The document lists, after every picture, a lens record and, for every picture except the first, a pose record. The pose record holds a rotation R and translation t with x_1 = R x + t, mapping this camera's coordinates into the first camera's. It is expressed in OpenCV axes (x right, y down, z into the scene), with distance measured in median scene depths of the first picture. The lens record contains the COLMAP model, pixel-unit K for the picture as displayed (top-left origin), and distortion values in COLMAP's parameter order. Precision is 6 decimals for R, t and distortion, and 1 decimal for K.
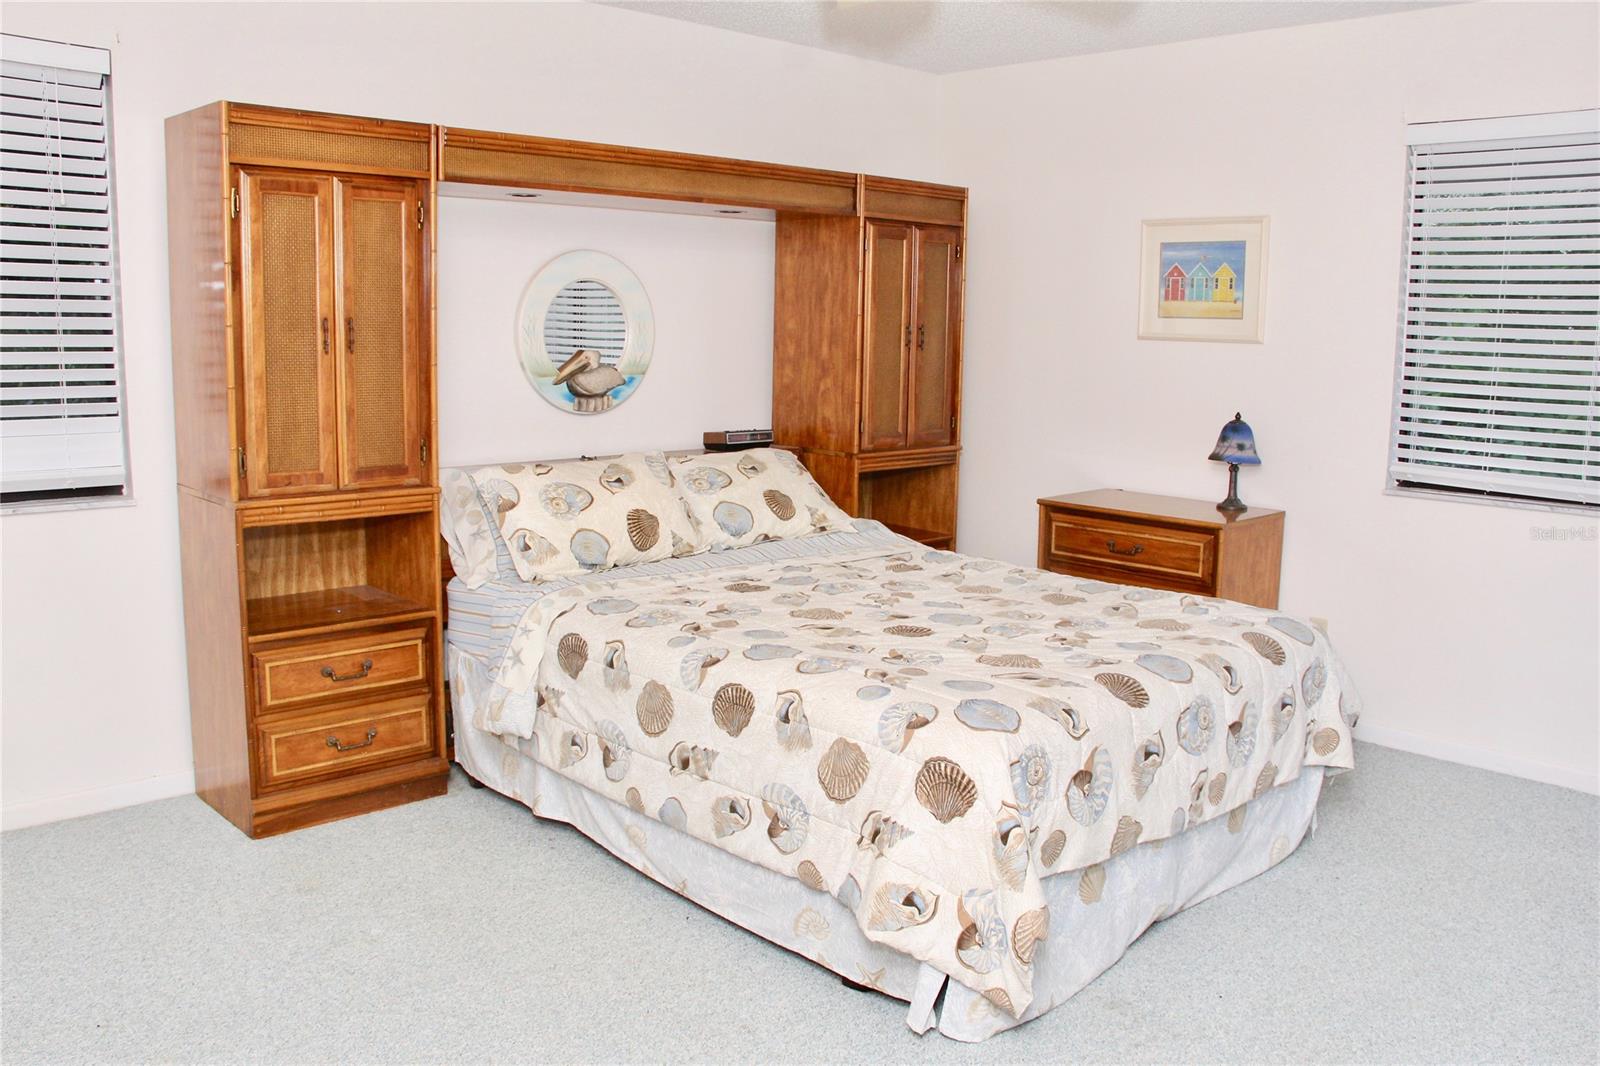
lens RADIAL K [[1339.4, 0, 817.5], [0, 1339.4, 535.4], [0, 0, 1]] dist [-0.208237, 0.199461]
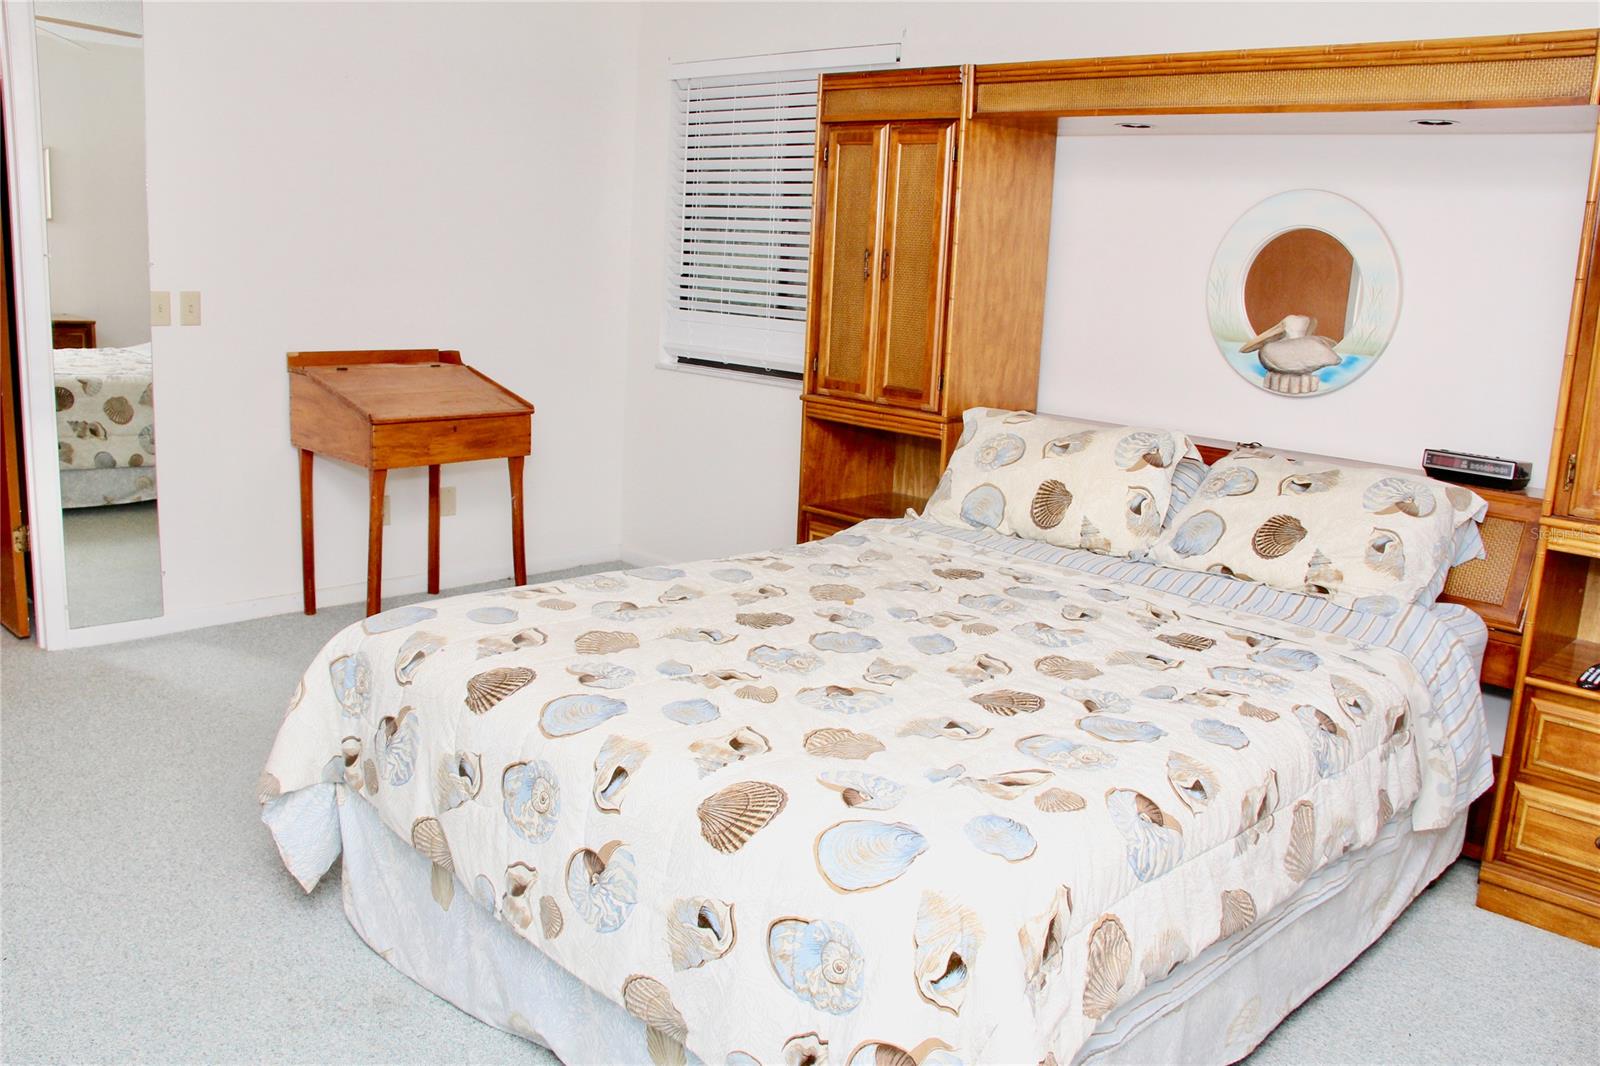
lens RADIAL K [[1339.4, 0, 817.5], [0, 1339.4, 535.4], [0, 0, 1]] dist [-0.208237, 0.199461]
pose [[0.040741, 0.186206, -0.981666, 0.701685], [-0.208930, 0.962350, 0.173871, -0.102174], [0.977082, 0.198016, 0.078111, 0.789725]]
